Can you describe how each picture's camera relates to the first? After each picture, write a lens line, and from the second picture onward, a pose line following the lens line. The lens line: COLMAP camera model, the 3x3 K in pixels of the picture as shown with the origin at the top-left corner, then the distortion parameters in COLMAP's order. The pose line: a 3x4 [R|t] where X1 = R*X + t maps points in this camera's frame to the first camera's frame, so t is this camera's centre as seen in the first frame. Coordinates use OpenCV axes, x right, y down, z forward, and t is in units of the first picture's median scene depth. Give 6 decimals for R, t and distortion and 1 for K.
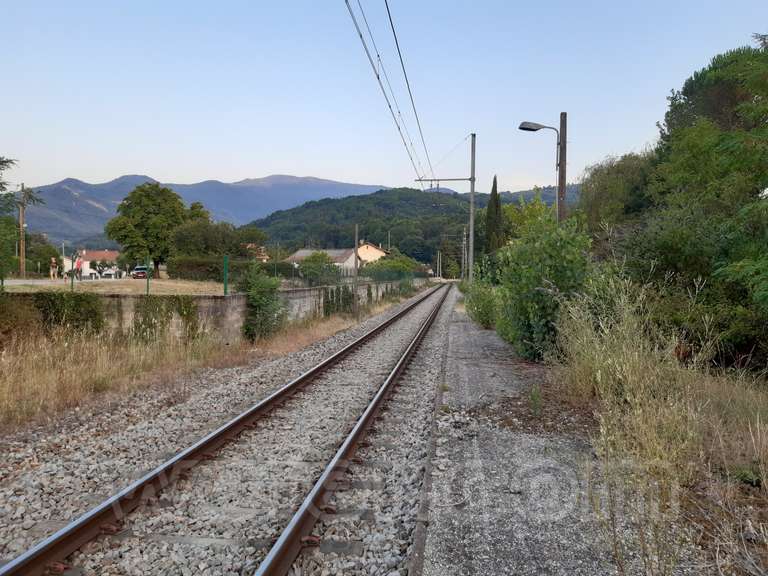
lens RADIAL K [[572.9, 0, 385.0], [0, 572.9, 287.9], [0, 0, 1]] dist [0.046016, -0.010657]
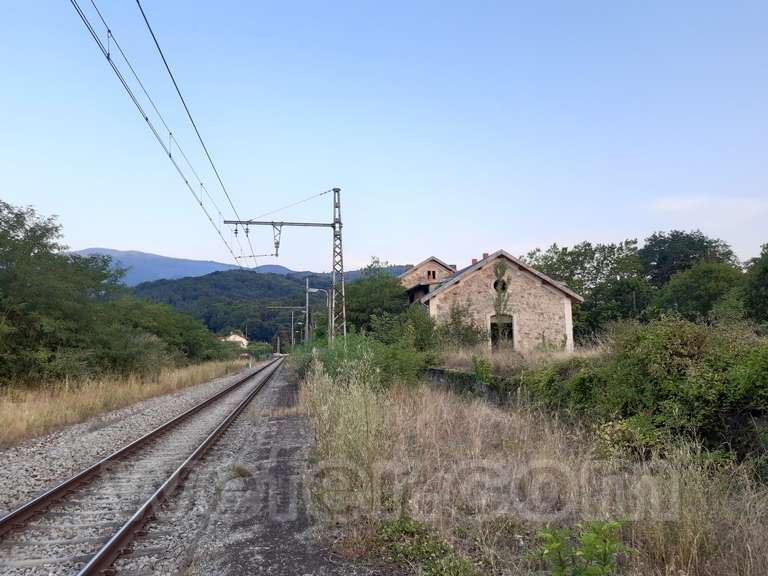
lens RADIAL K [[572.9, 0, 387.8], [0, 572.9, 291.7], [0, 0, 1]] dist [0.046016, -0.010657]
pose [[0.957839, 0.015261, 0.286900, -0.011858], [0.021208, 0.992108, -0.123577, 0.002657], [-0.286521, 0.124451, 0.949957, -0.101451]]
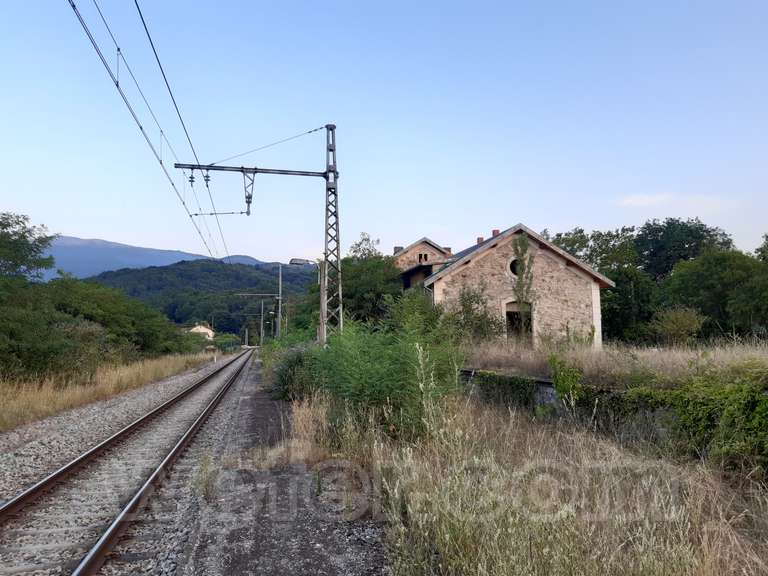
lens RADIAL K [[572.9, 0, 383.1], [0, 572.9, 289.7], [0, 0, 1]] dist [0.046016, -0.010657]
pose [[0.943802, 0.021169, 0.329831, -0.010899], [0.017292, 0.993417, -0.113240, 0.002291], [-0.330057, 0.112580, 0.937224, -0.090458]]
